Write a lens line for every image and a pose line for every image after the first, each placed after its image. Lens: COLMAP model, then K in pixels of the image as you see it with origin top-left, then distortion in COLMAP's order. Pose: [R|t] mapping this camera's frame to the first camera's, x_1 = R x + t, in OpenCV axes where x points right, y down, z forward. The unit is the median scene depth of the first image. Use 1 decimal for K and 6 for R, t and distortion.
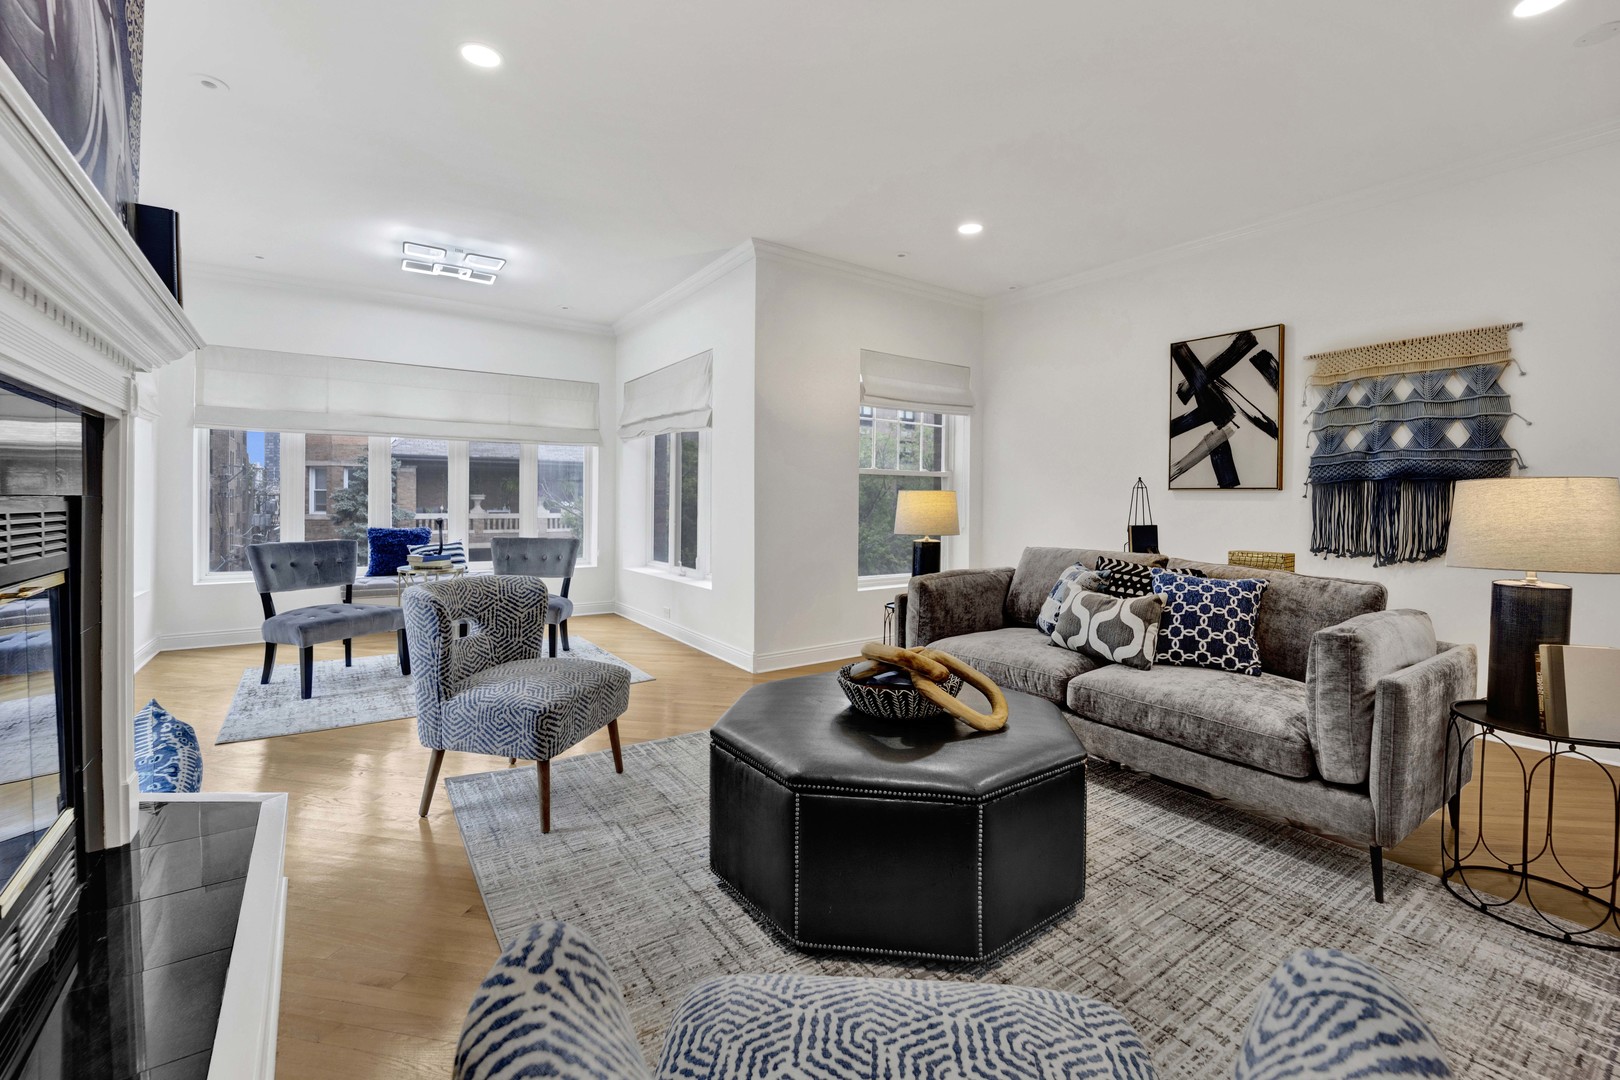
lens RADIAL K [[677.3, 0, 823.3], [0, 677.3, 524.6], [0, 0, 1]] dist [-0.022439, 0.000279]
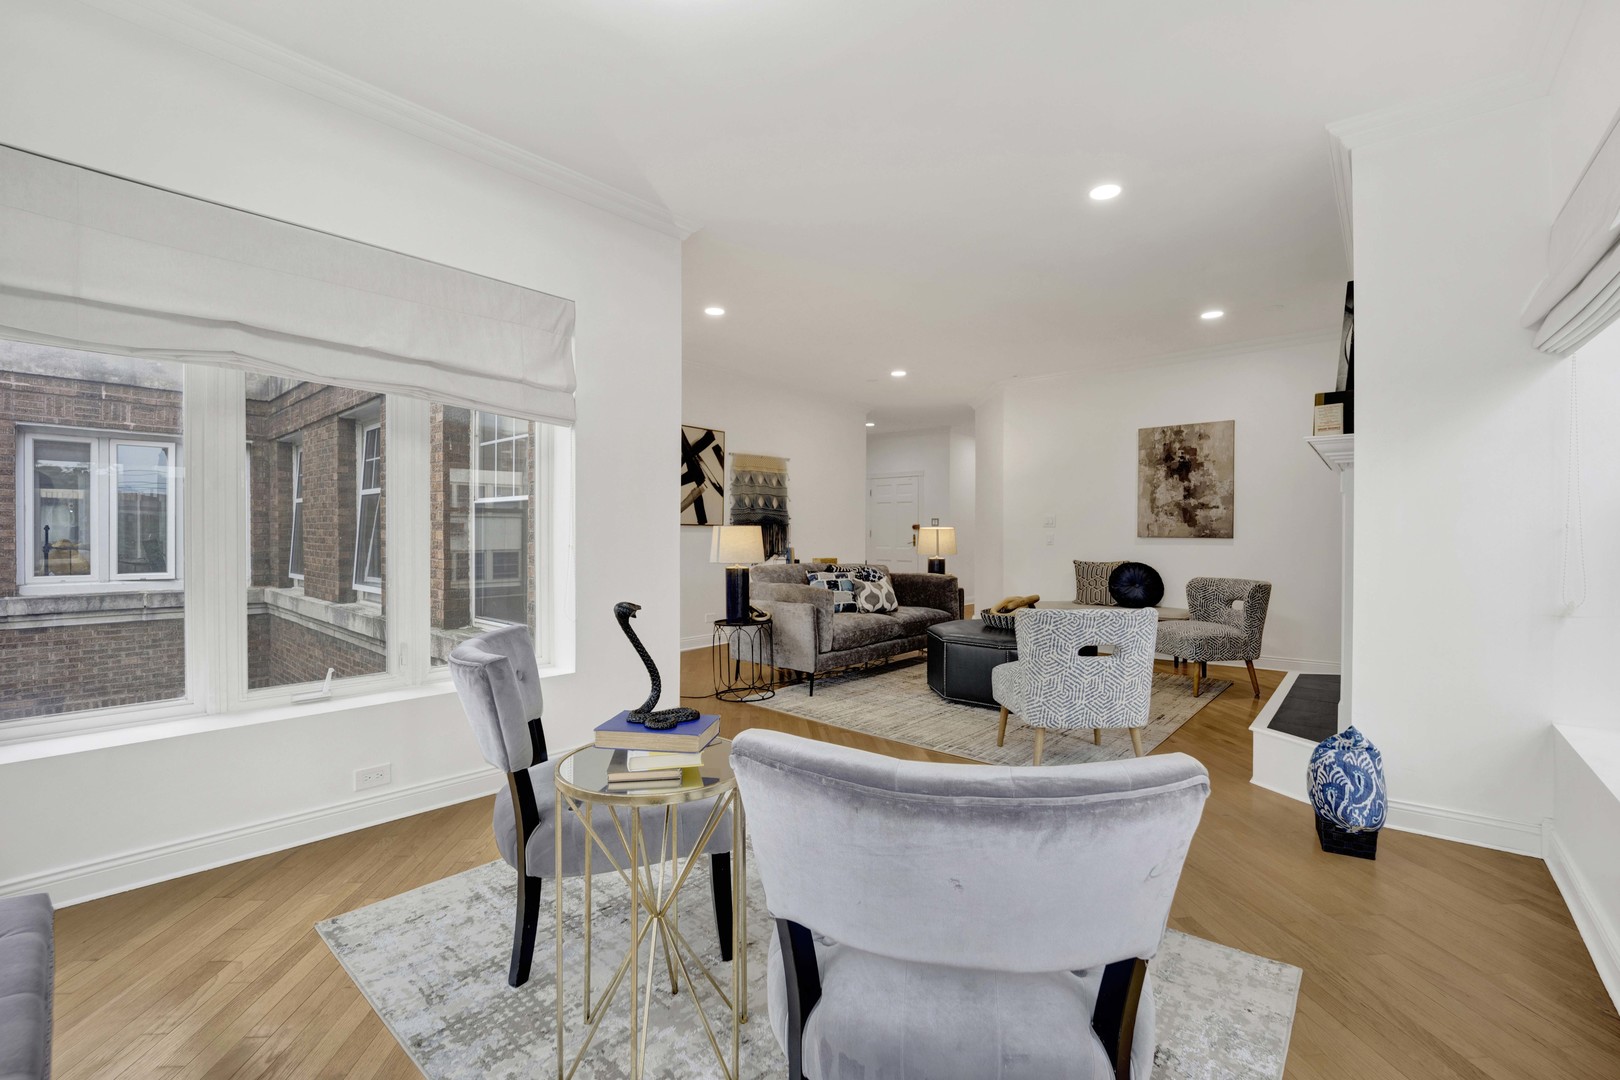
lens RADIAL K [[677.3, 0, 796.5], [0, 677.3, 541.4], [0, 0, 1]] dist [-0.022439, 0.000279]
pose [[-0.209638, -0.018651, 0.977601, -0.995094], [0.028968, 0.999261, 0.025277, -0.047753], [-0.977350, 0.033619, -0.208943, 1.090648]]
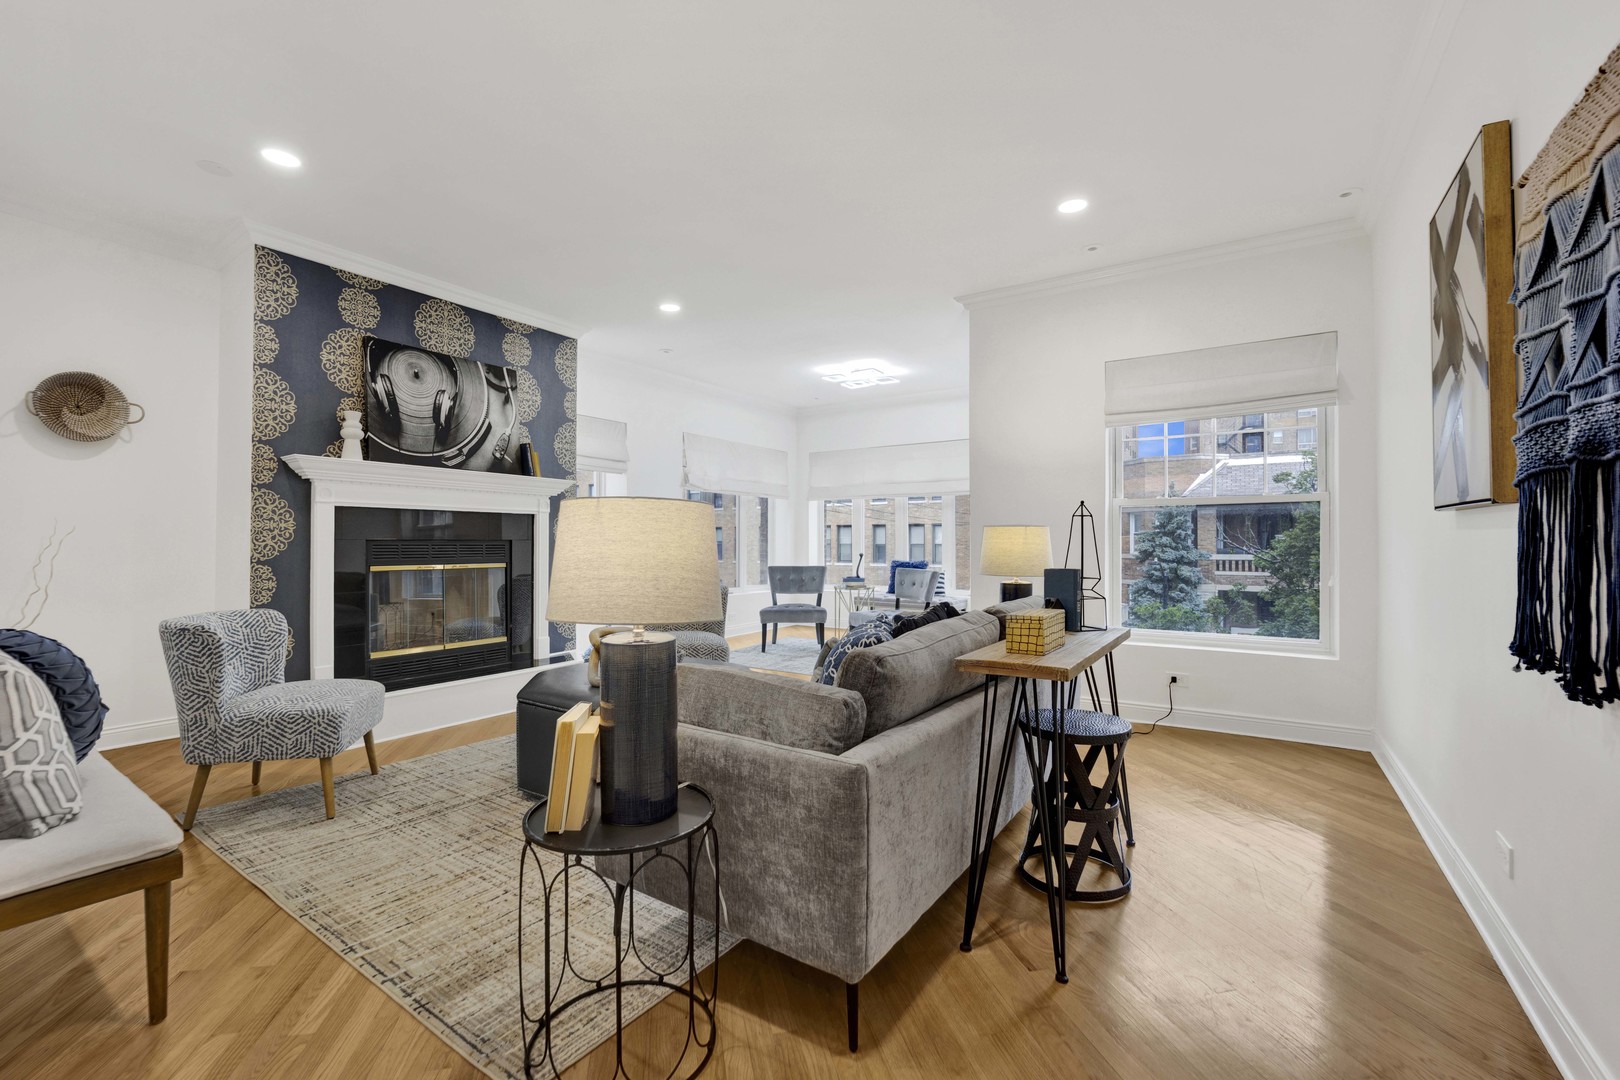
lens RADIAL K [[677.3, 0, 798.0], [0, 677.3, 543.8], [0, 0, 1]] dist [-0.022439, 0.000279]
pose [[0.356392, -0.002096, -0.934334, 0.820174], [-0.029425, 0.999476, -0.013466, -0.005945], [0.933873, 0.032292, 0.356143, 0.381136]]
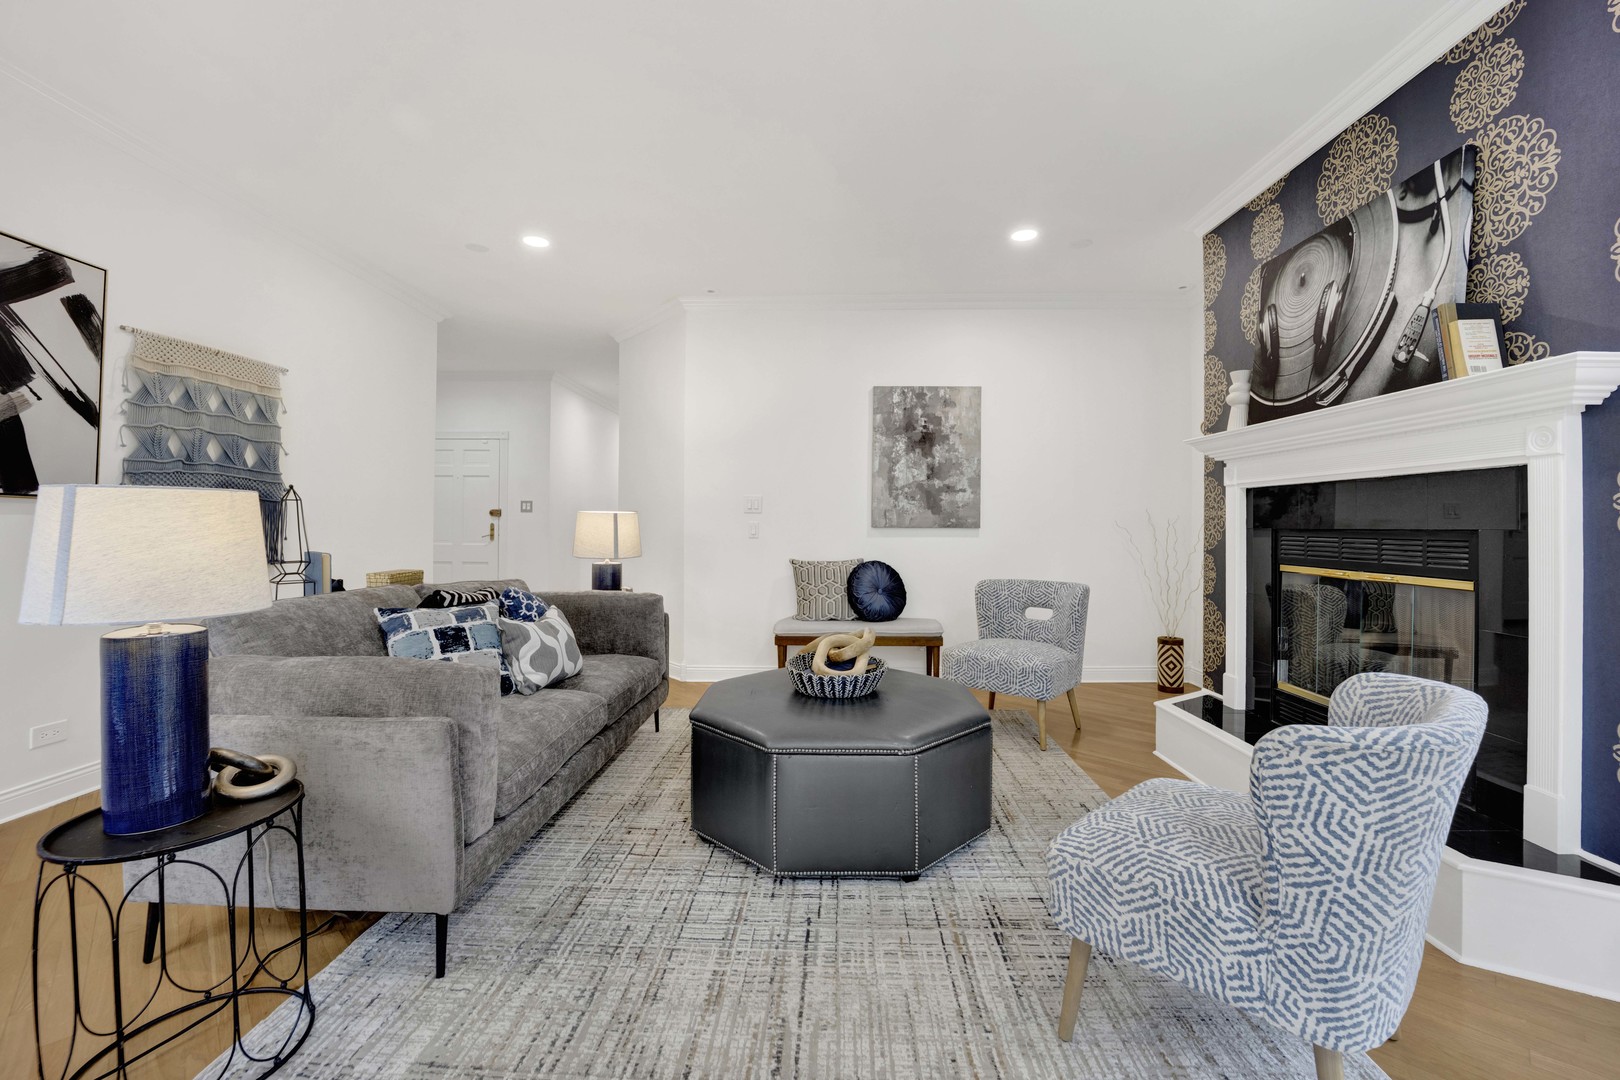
lens RADIAL K [[677.3, 0, 812.5], [0, 677.3, 519.4], [0, 0, 1]] dist [-0.022439, 0.000279]
pose [[-0.797880, -0.004168, 0.602802, -0.309970], [0.010483, 0.999729, 0.020788, -0.036186], [-0.602725, 0.022905, -0.797620, 1.014466]]
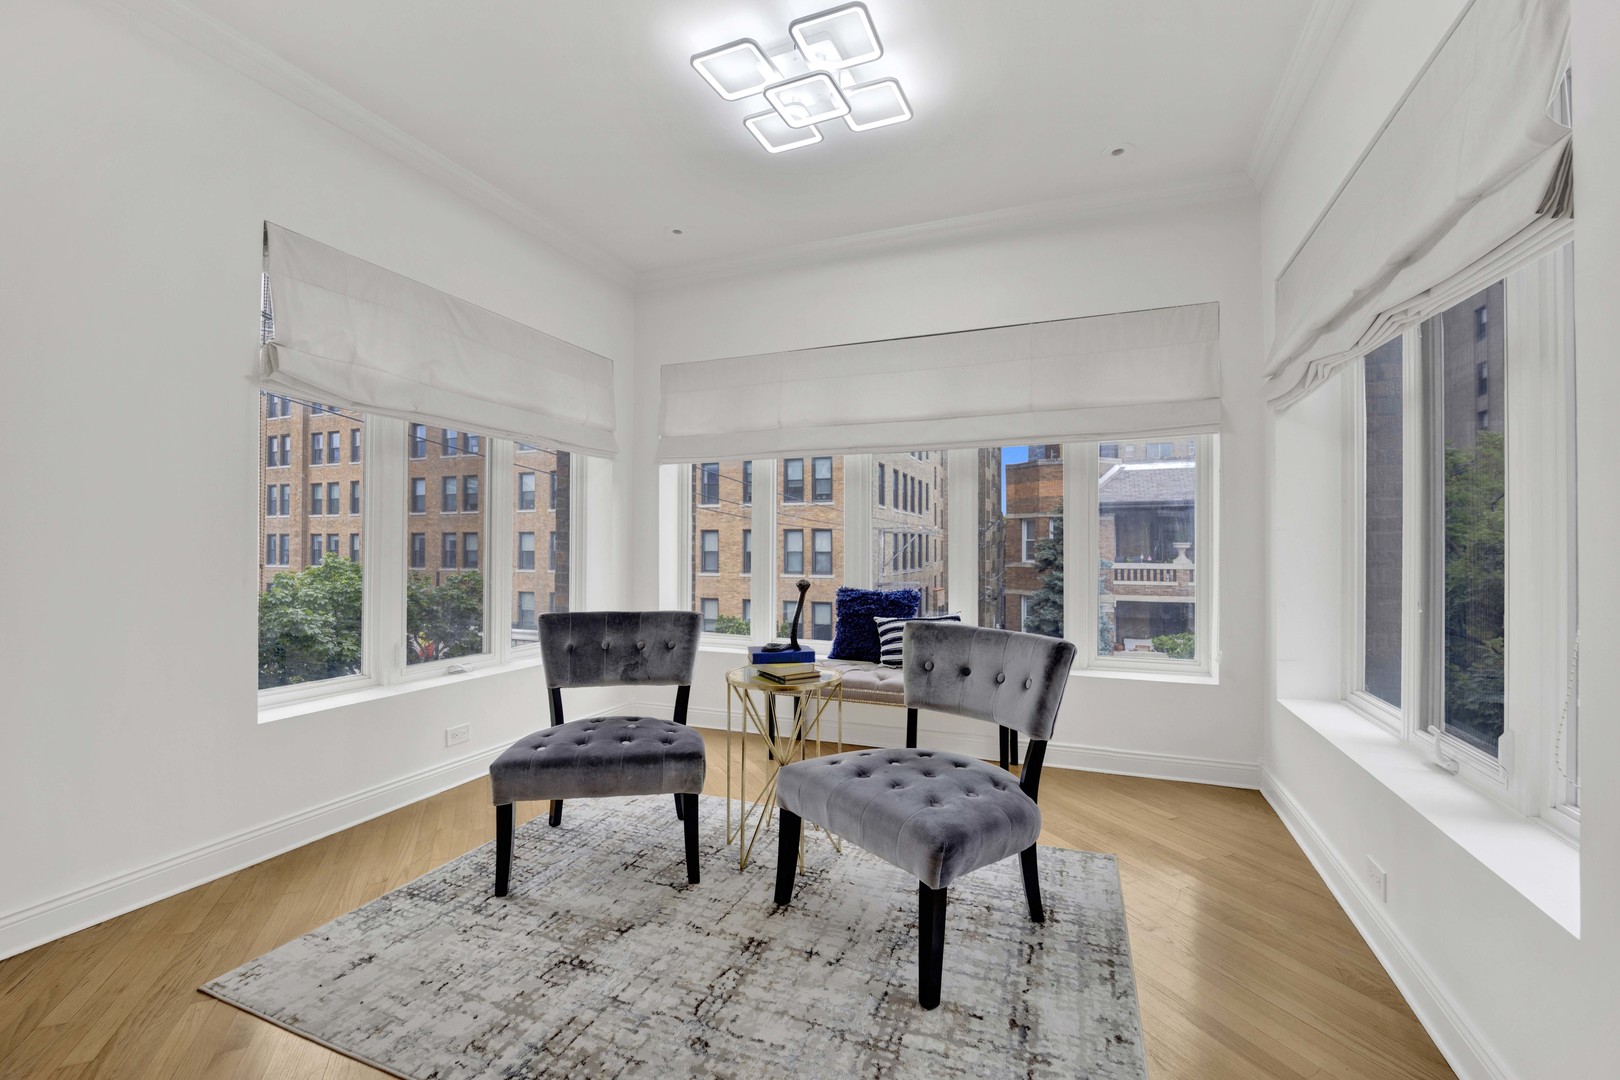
lens RADIAL K [[677.3, 0, 794.4], [0, 677.3, 542.8], [0, 0, 1]] dist [-0.022439, 0.000279]
pose [[0.525979, -0.012922, -0.850400, -0.140709], [-0.026137, 0.999167, -0.031348, -0.022793], [0.850096, 0.038716, 0.525203, 0.786476]]
